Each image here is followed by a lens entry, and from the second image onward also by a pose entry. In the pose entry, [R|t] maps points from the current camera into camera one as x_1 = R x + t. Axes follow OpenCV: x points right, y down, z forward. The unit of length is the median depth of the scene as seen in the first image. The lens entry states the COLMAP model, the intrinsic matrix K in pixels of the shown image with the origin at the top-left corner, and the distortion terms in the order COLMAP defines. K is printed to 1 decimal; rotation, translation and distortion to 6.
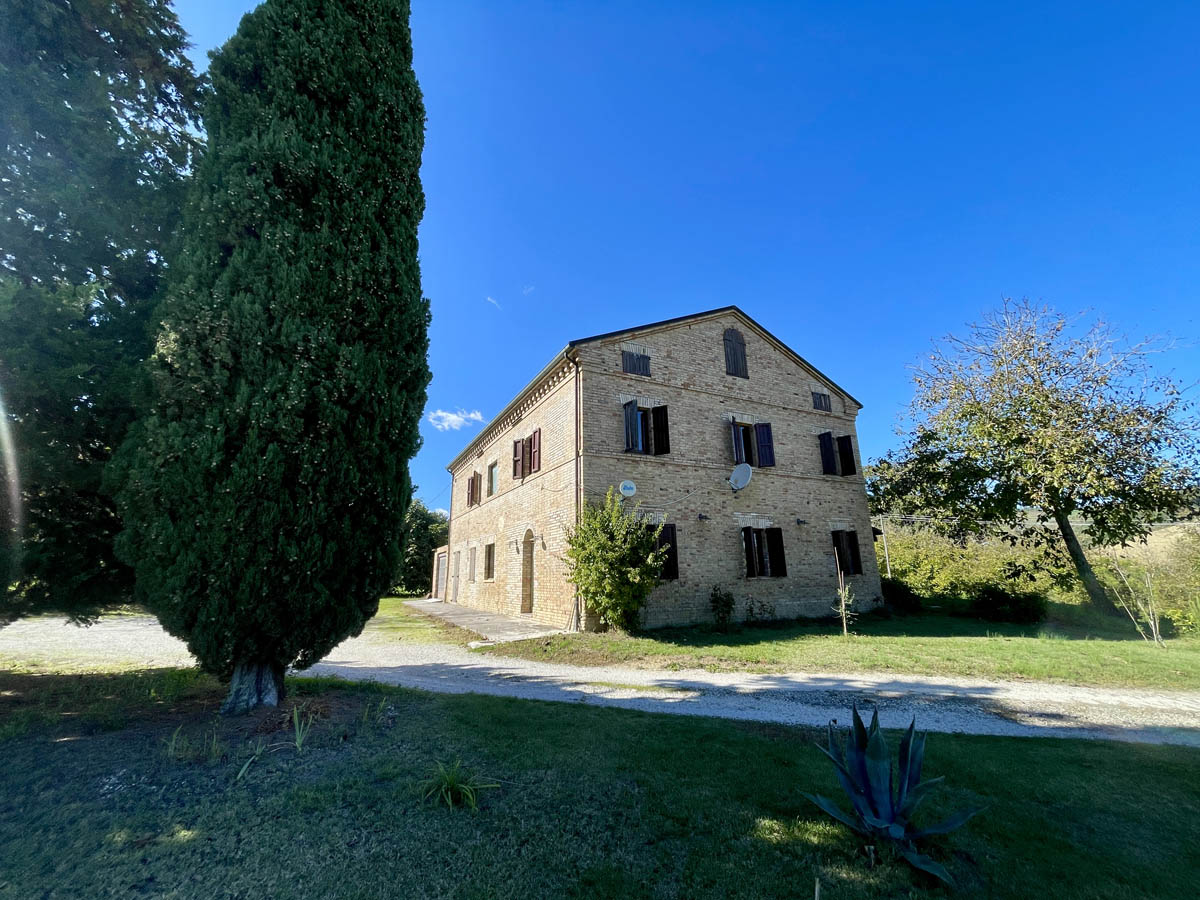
lens RADIAL K [[484.3, 0, 593.6], [0, 484.3, 446.4], [0, 0, 1]] dist [-0.003335, 0.000290]
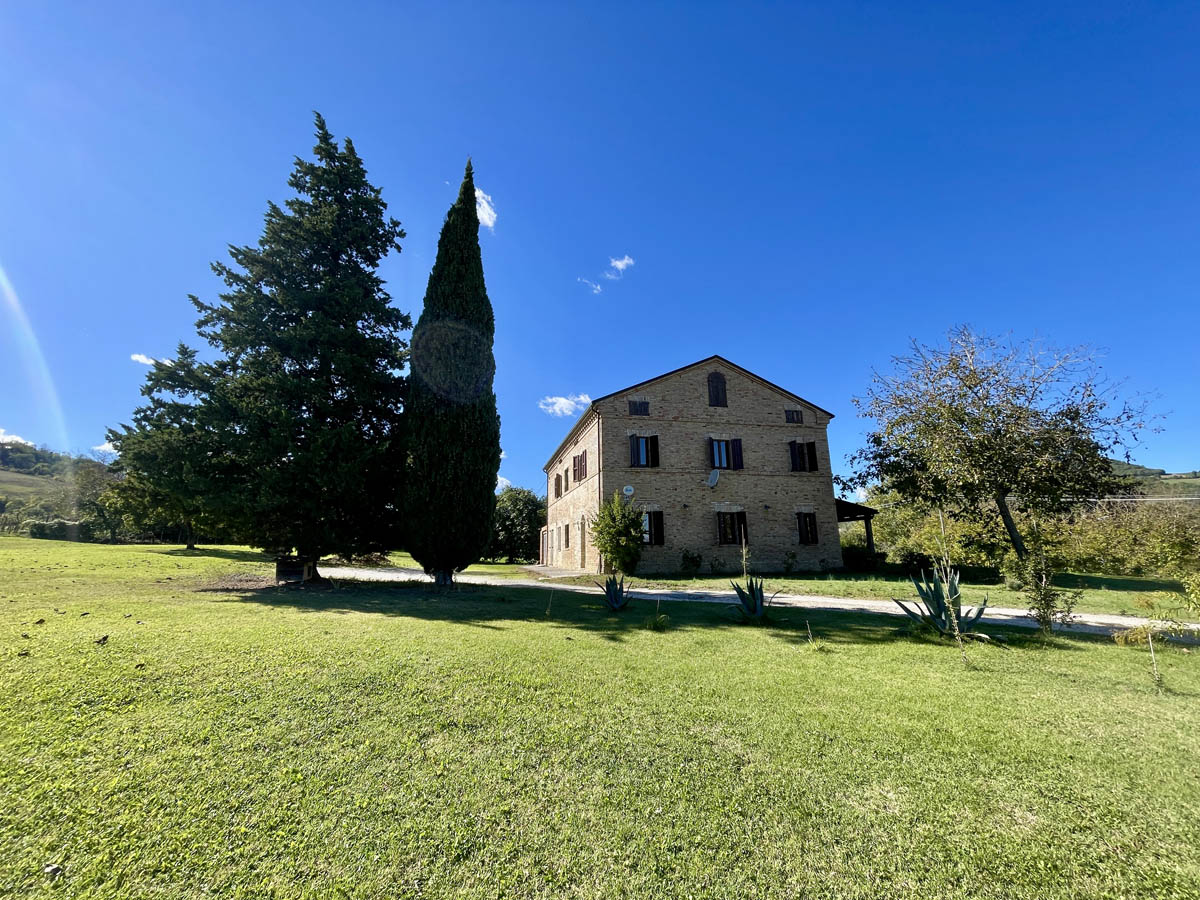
lens RADIAL K [[484.3, 0, 593.6], [0, 484.3, 446.4], [0, 0, 1]] dist [-0.003335, 0.000290]
pose [[0.970331, -0.048582, -0.236849, 0.305580], [0.058439, 0.997685, 0.034772, -0.110178], [0.234611, -0.047582, 0.970924, -0.539064]]
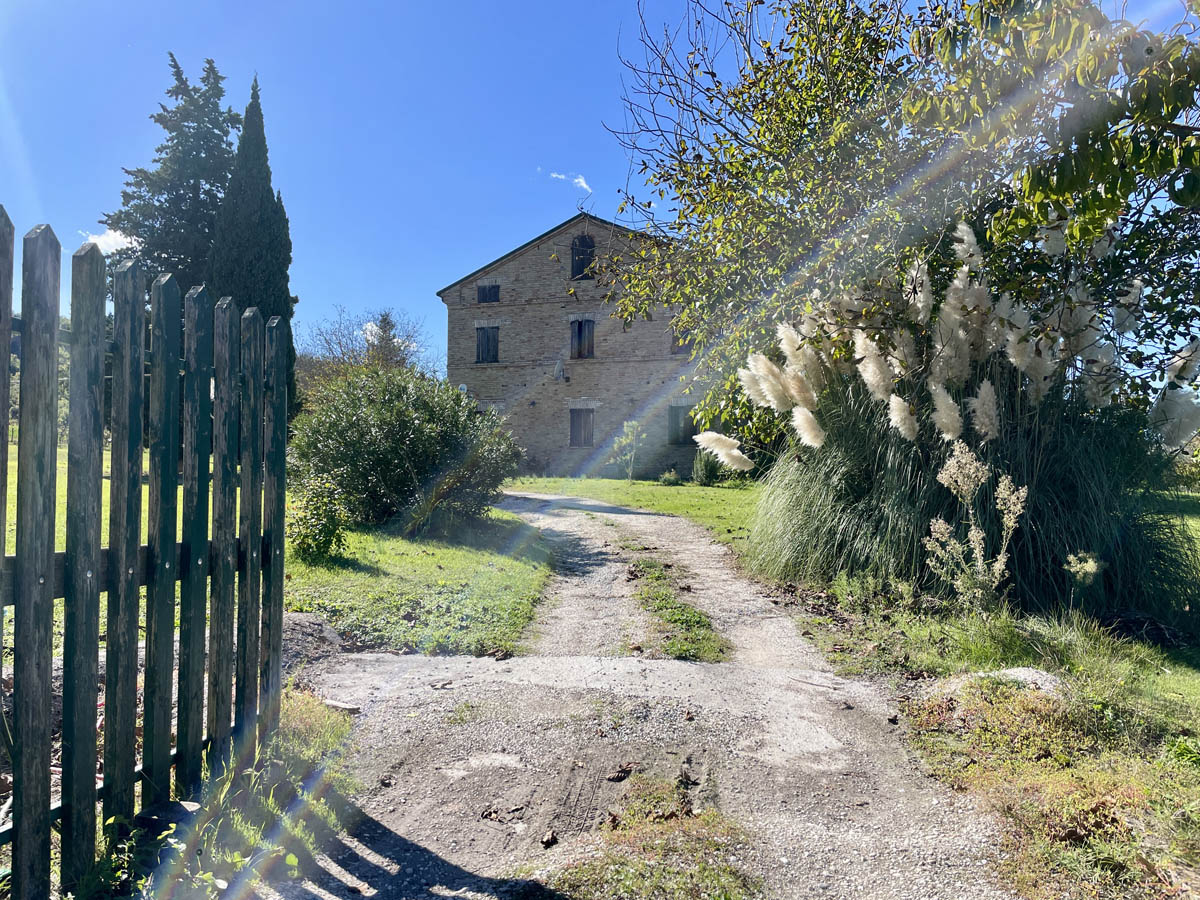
lens RADIAL K [[896.7, 0, 600.0], [0, 896.7, 450.0], [0, 0, 1]] dist [0.036372, -0.003290]
pose [[0.702216, -0.025364, -0.711512, 2.054557], [0.159432, 0.979588, 0.122429, -0.001862], [0.693883, -0.199409, 0.691927, -0.595116]]
